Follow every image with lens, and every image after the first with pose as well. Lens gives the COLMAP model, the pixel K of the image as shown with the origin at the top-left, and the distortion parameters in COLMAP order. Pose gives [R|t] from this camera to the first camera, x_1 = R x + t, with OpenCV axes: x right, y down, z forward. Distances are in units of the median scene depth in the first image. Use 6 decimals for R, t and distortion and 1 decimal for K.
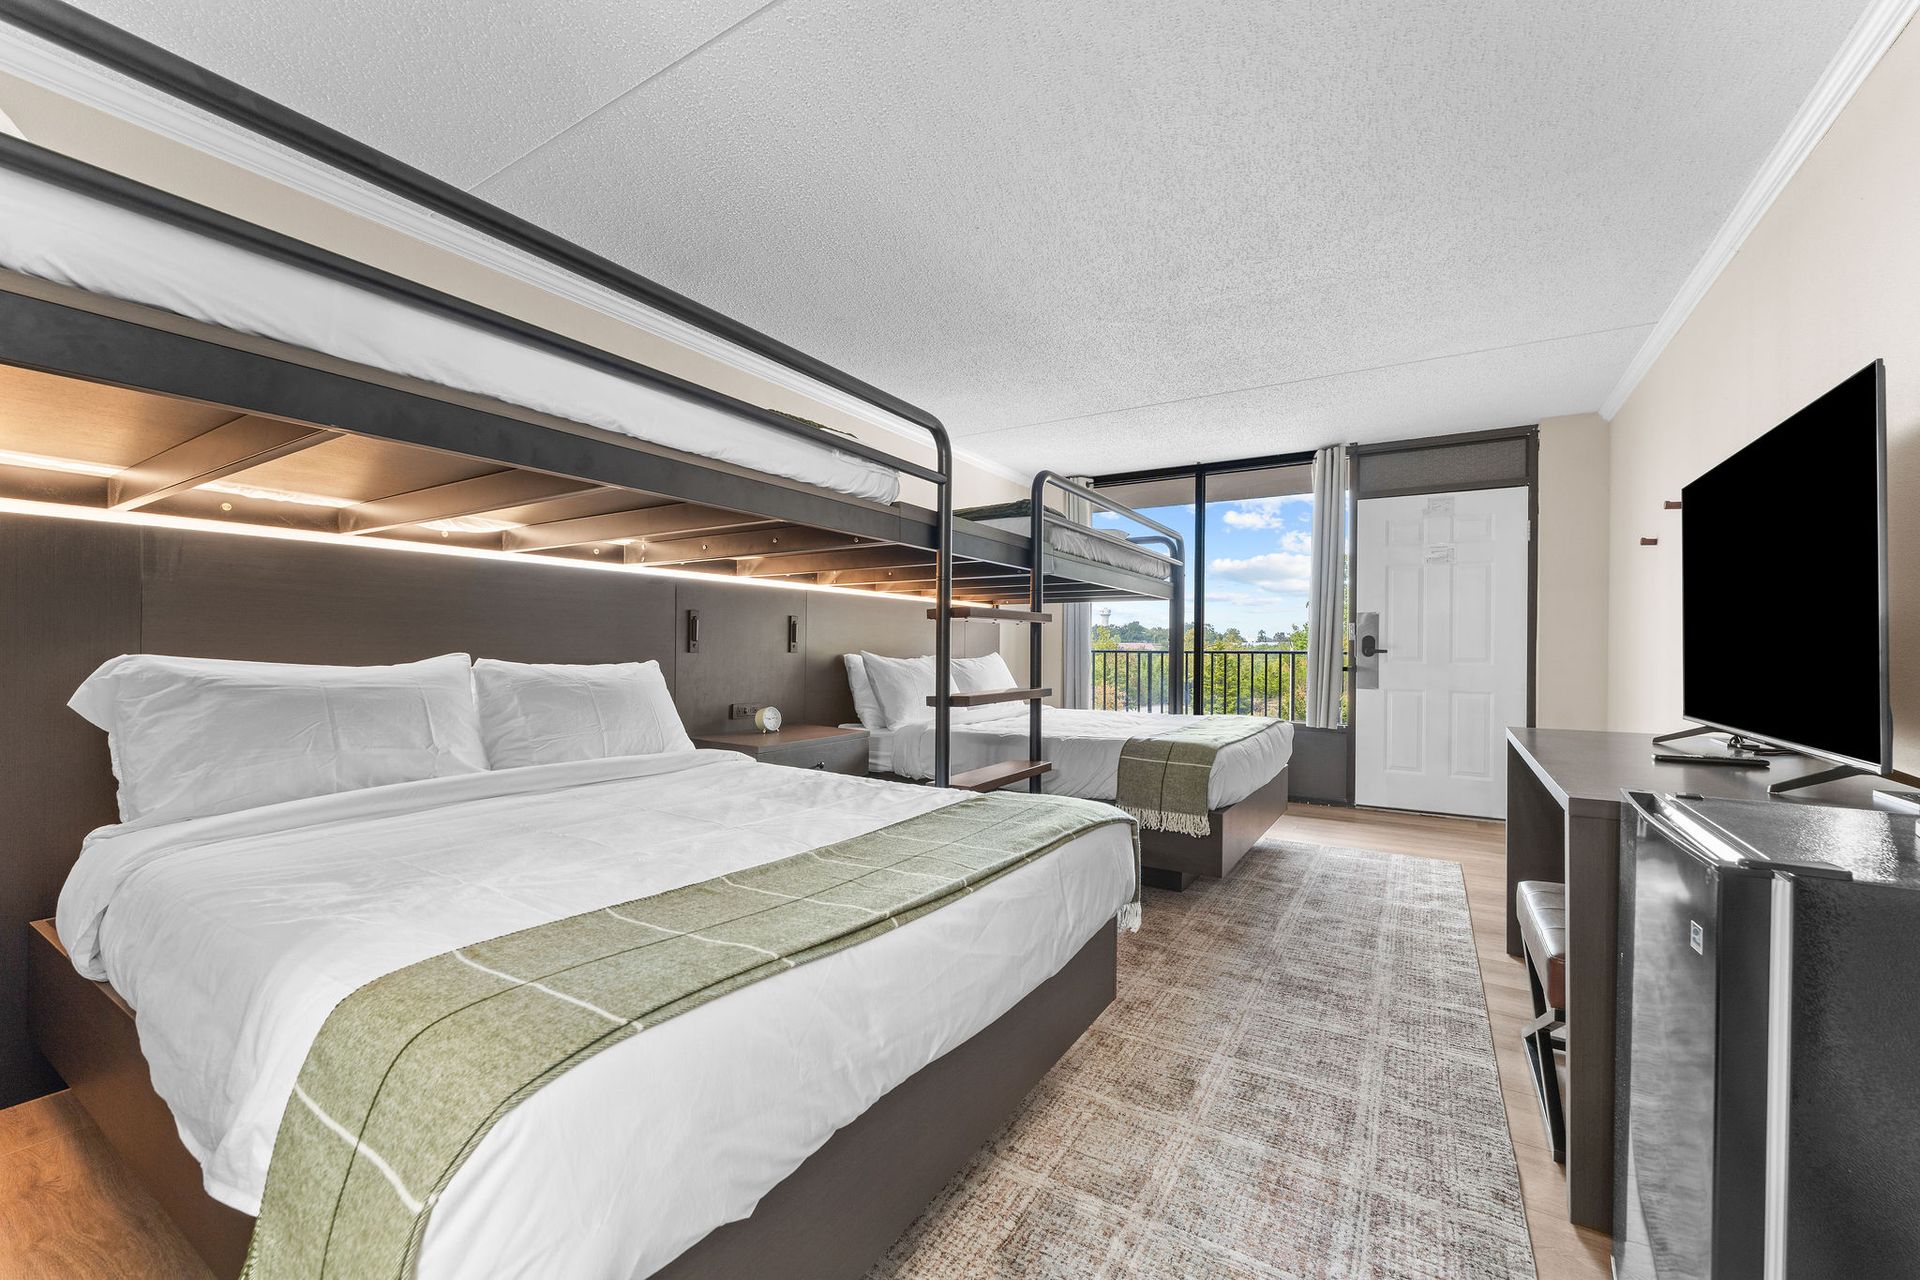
lens RADIAL K [[758.6, 0, 959.0], [0, 758.6, 647.5], [0, 0, 1]] dist [-0.001174, -0.000122]
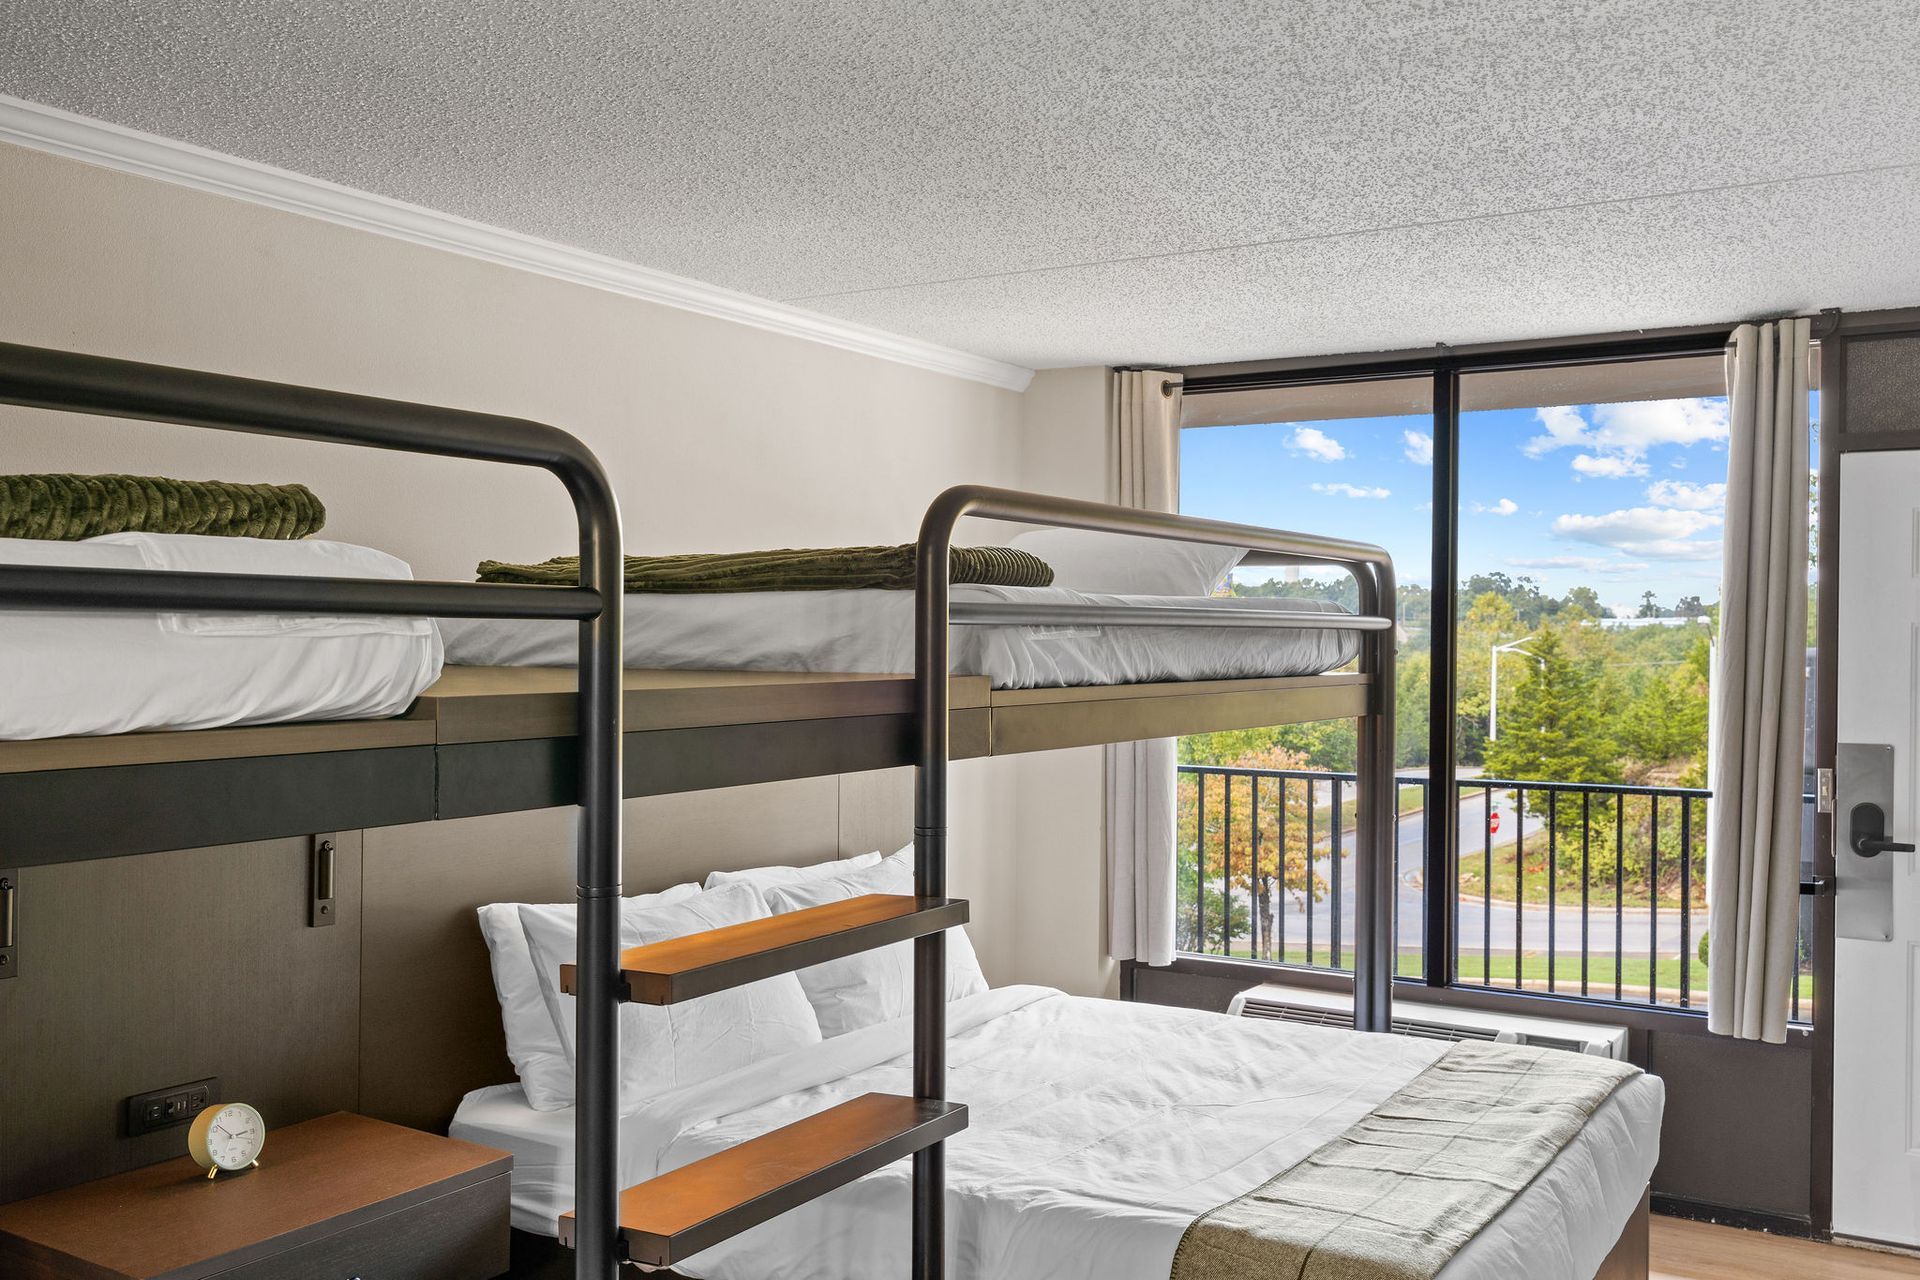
lens RADIAL K [[1737.3, 0, 967.9], [0, 1737.3, 640.7], [0, 0, 1]] dist [0.005809, 0.005965]
pose [[0.999973, -0.000514, 0.007360, 0.077988], [0.000479, 0.999988, 0.004829, -0.114462], [-0.007362, -0.004825, 0.999961, 0.119000]]
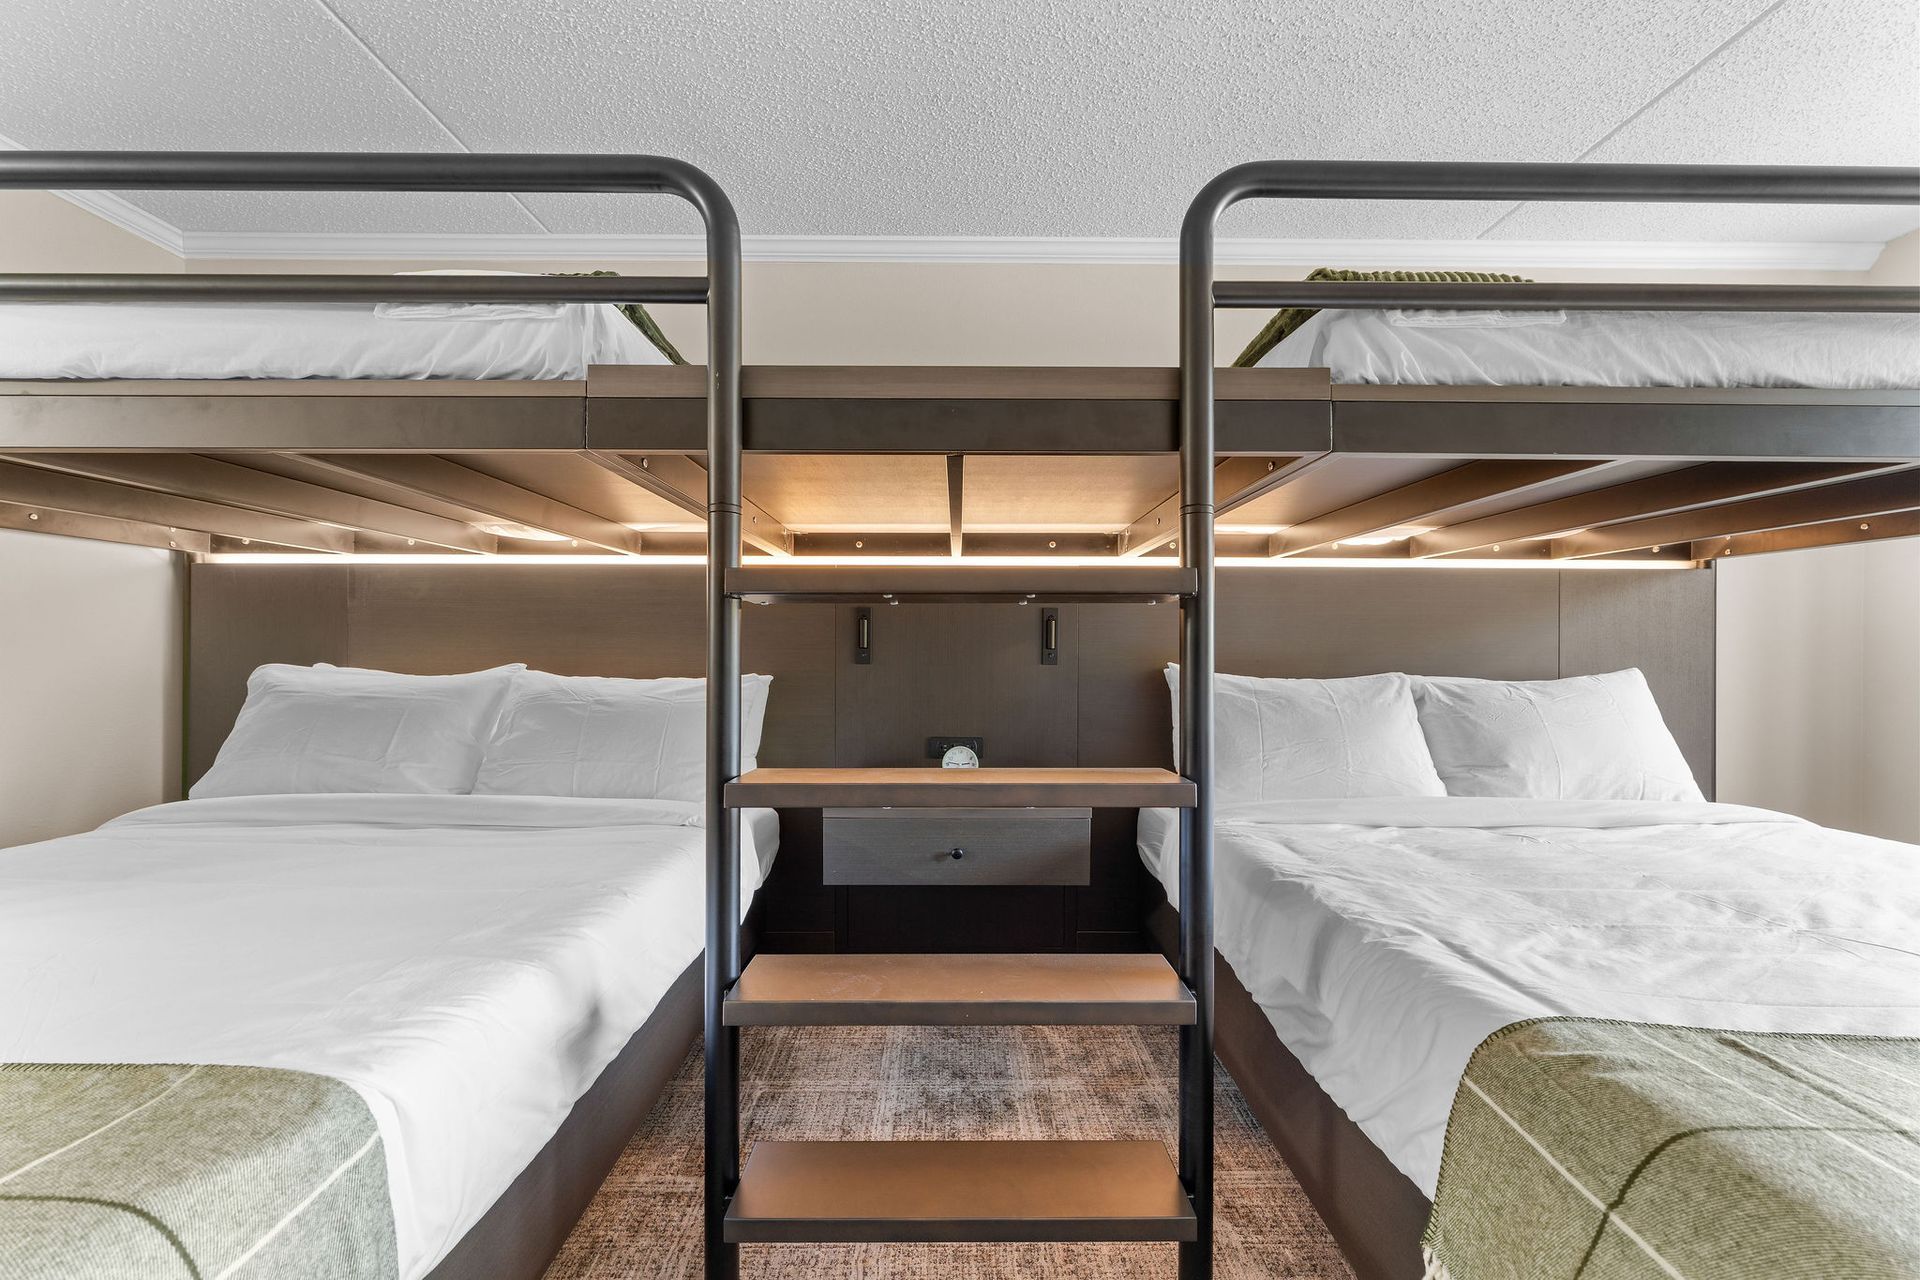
lens RADIAL K [[758.6, 0, 959.0], [0, 758.6, 647.5], [0, 0, 1]] dist [-0.001174, -0.000122]
pose [[0.529196, -0.004341, -0.848489, 0.240397], [-0.001620, 0.999980, -0.006126, -0.003472], [0.848498, 0.004616, 0.529178, 0.489855]]
